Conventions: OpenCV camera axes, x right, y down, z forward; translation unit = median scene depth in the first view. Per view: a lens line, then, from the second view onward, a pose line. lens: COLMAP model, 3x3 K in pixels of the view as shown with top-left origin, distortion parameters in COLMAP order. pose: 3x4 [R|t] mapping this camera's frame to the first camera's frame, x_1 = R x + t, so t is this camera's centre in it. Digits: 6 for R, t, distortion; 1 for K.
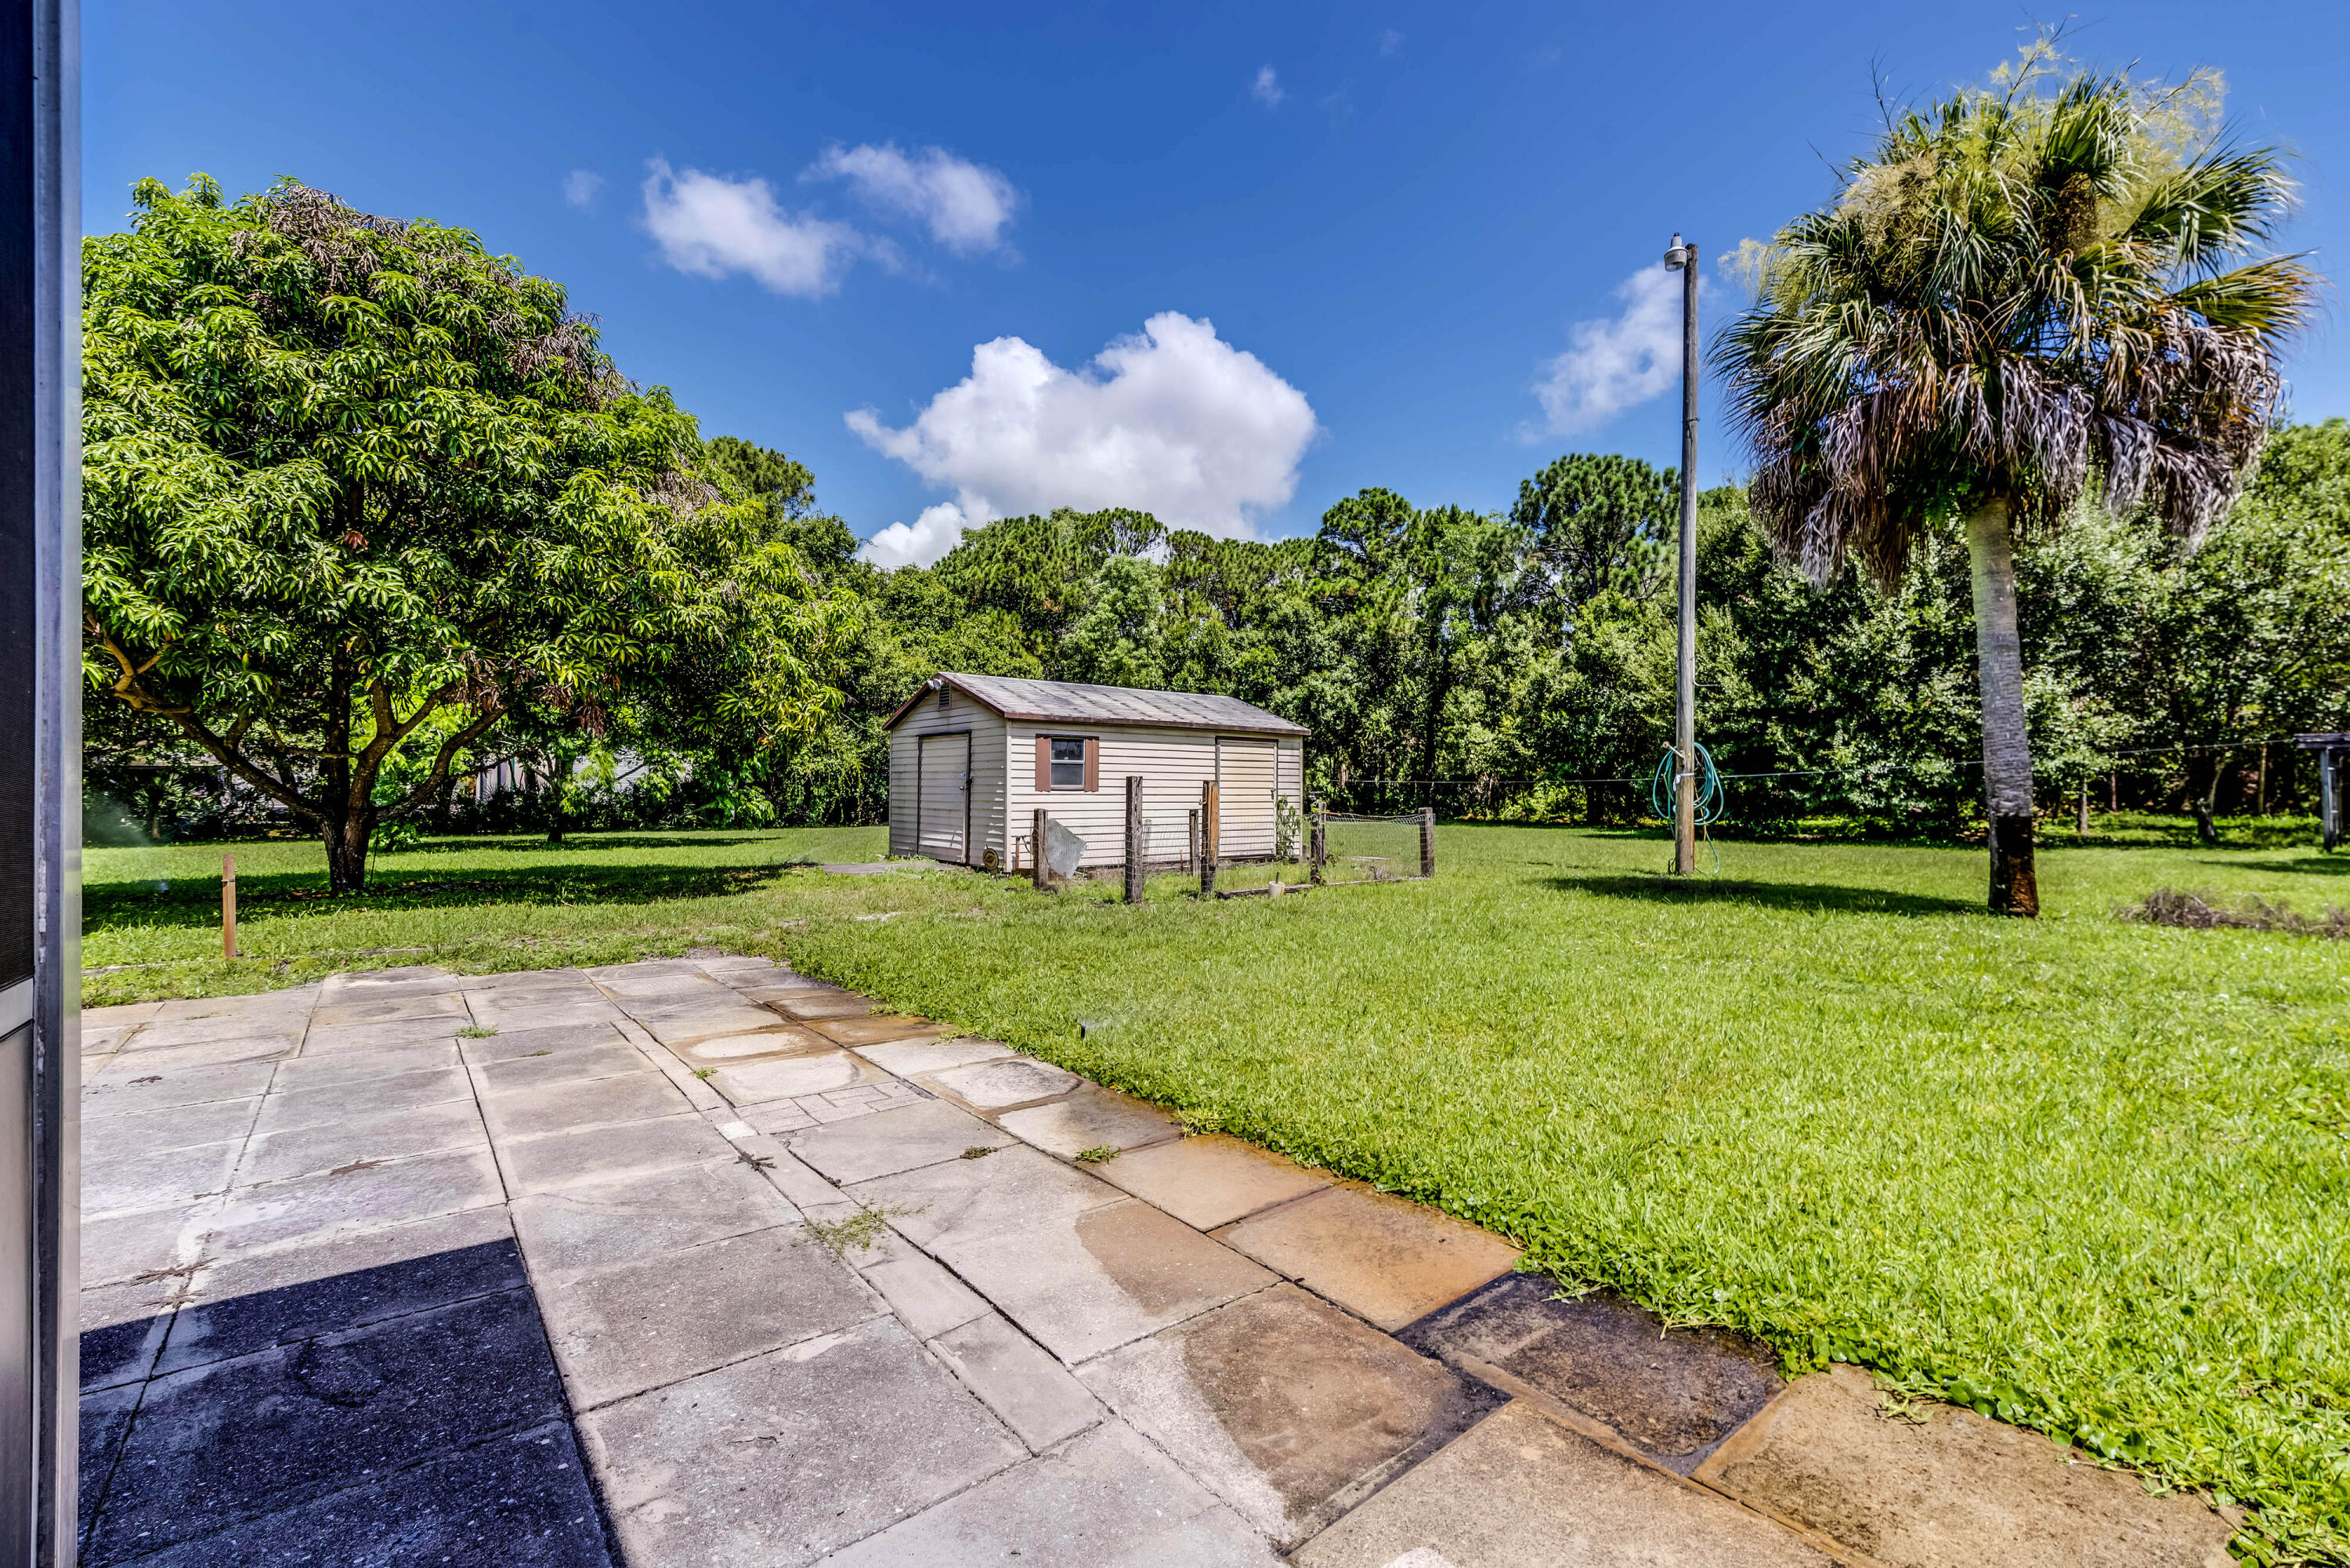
lens RADIAL K [[1009.1, 0, 1213.5], [0, 1009.1, 776.6], [0, 0, 1]] dist [-0.000203, -0.000296]
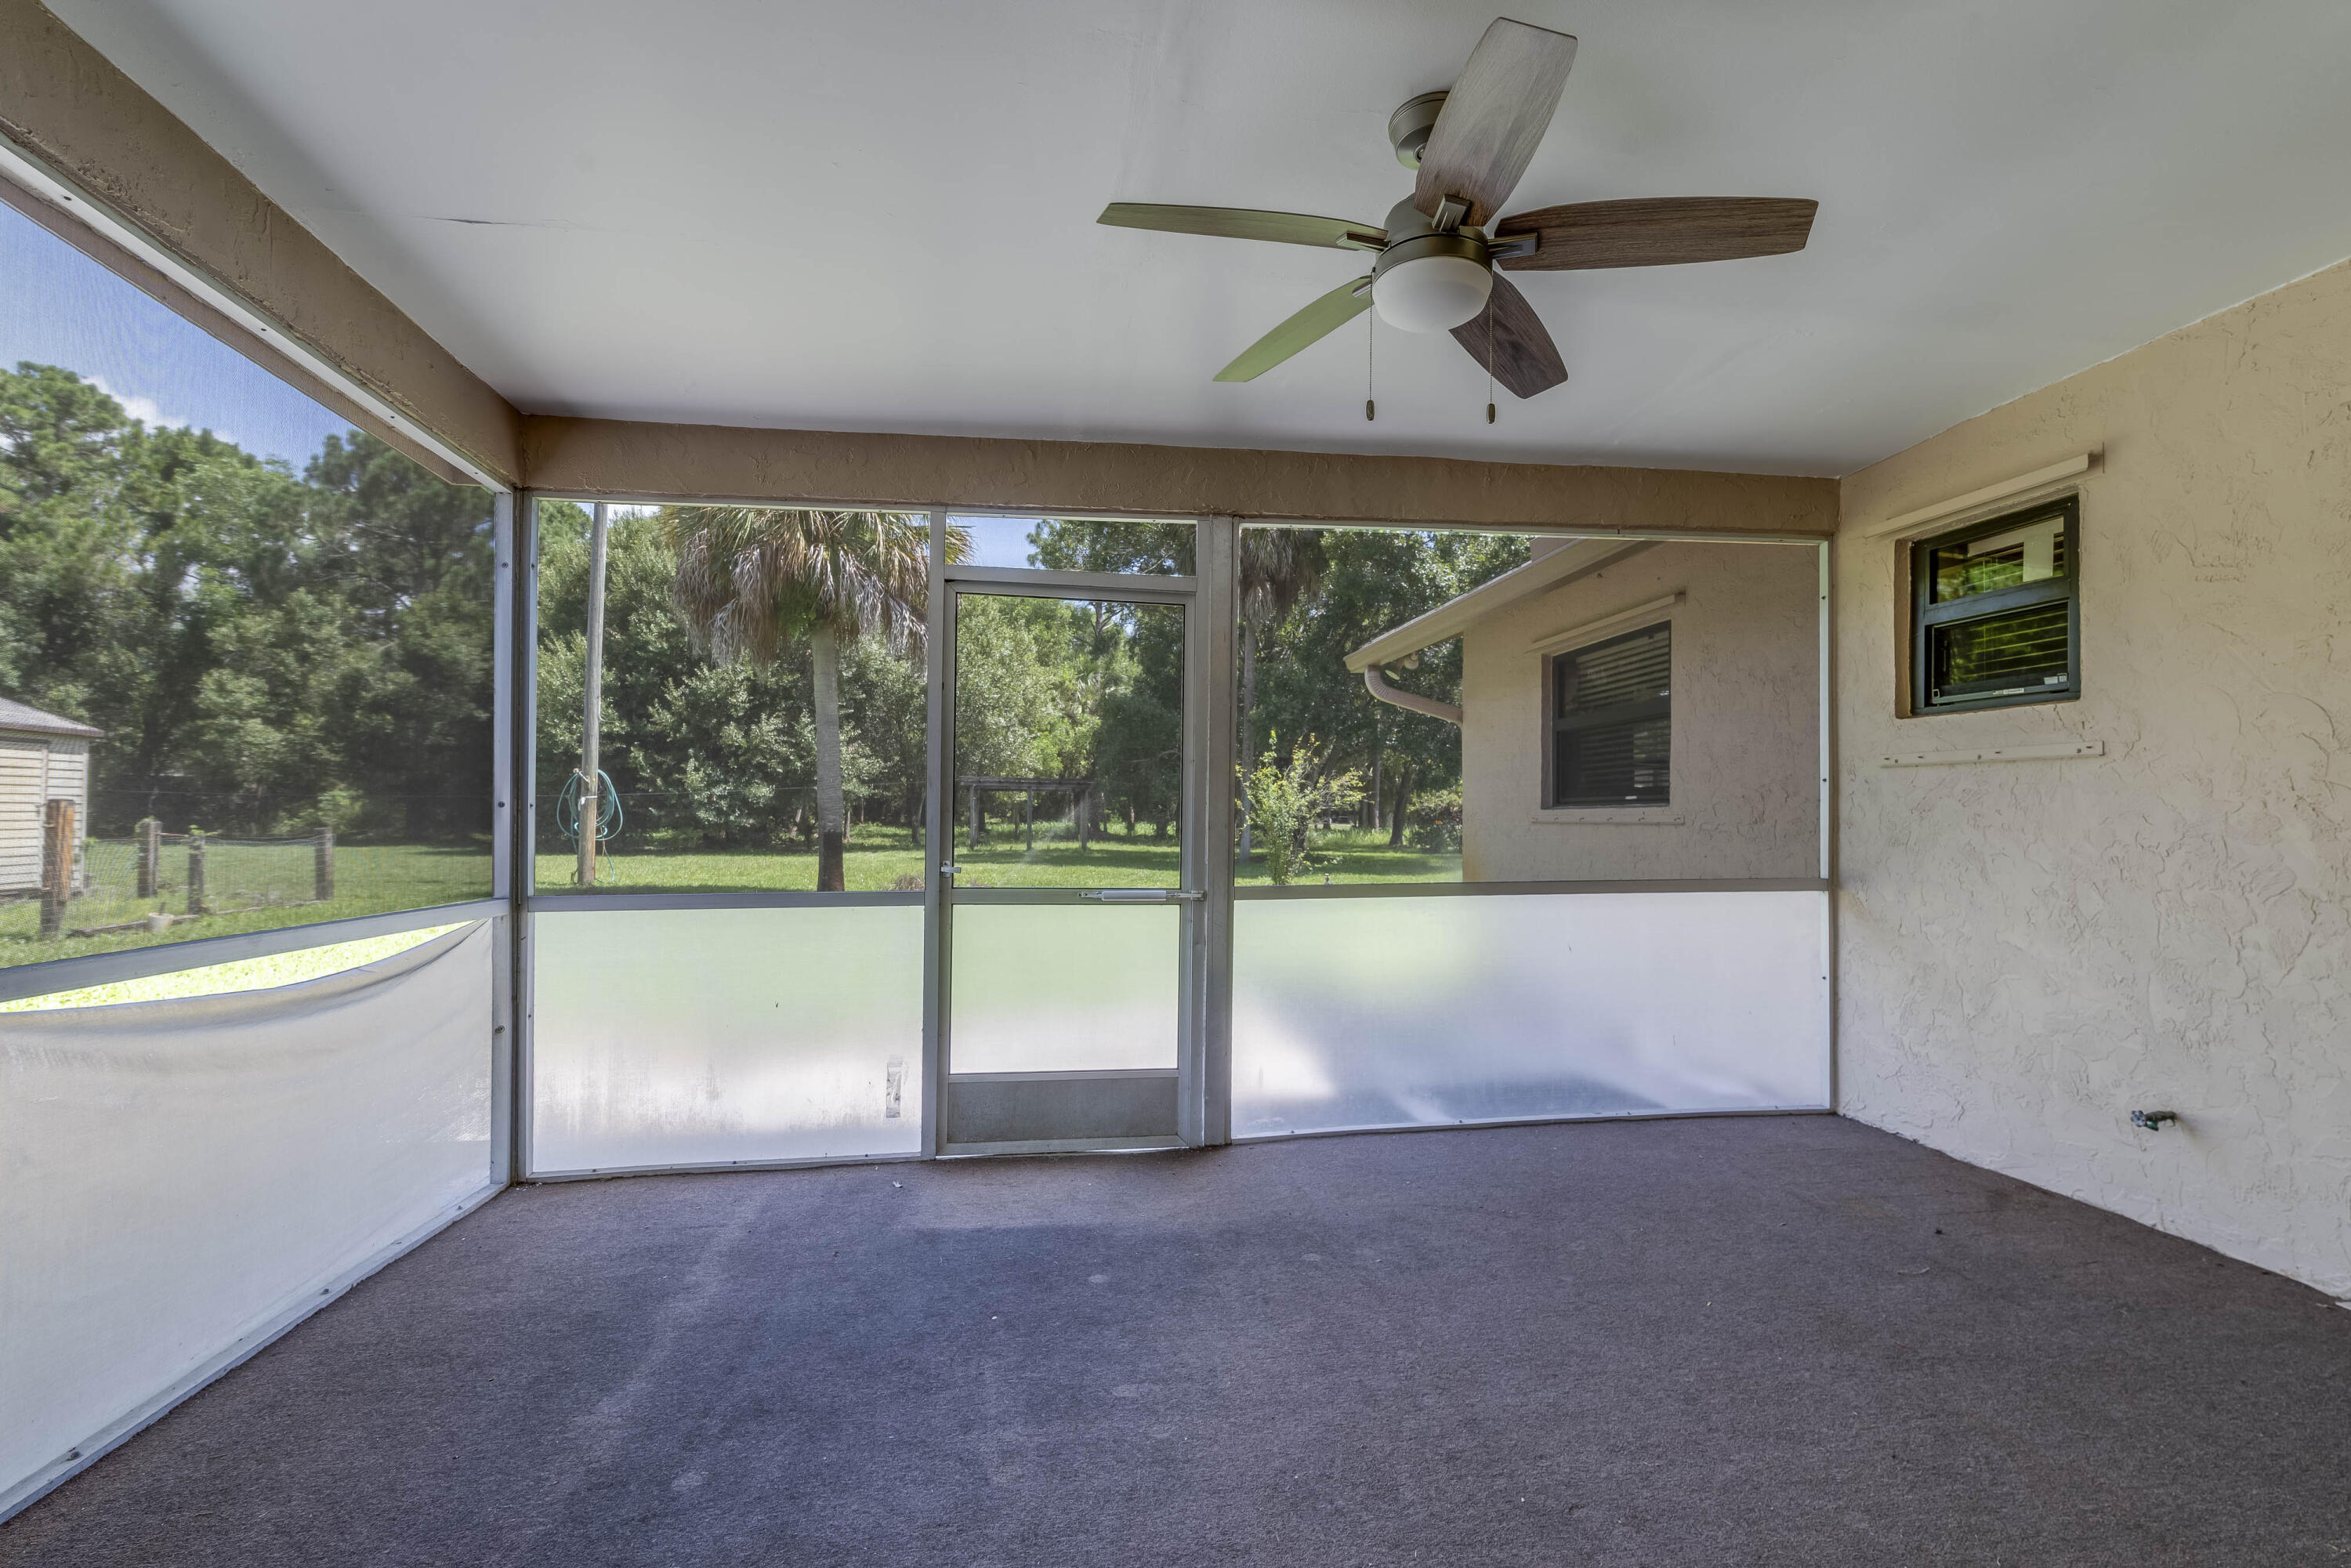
lens RADIAL K [[1023.6, 0, 1177.5], [0, 1023.6, 809.0], [0, 0, 1]] dist [0.000367, 0.000315]
pose [[0.512722, 0.008482, 0.858513, -0.112788], [-0.026006, 0.999646, 0.005655, -0.007281], [-0.858161, -0.025226, 0.512761, -0.102072]]
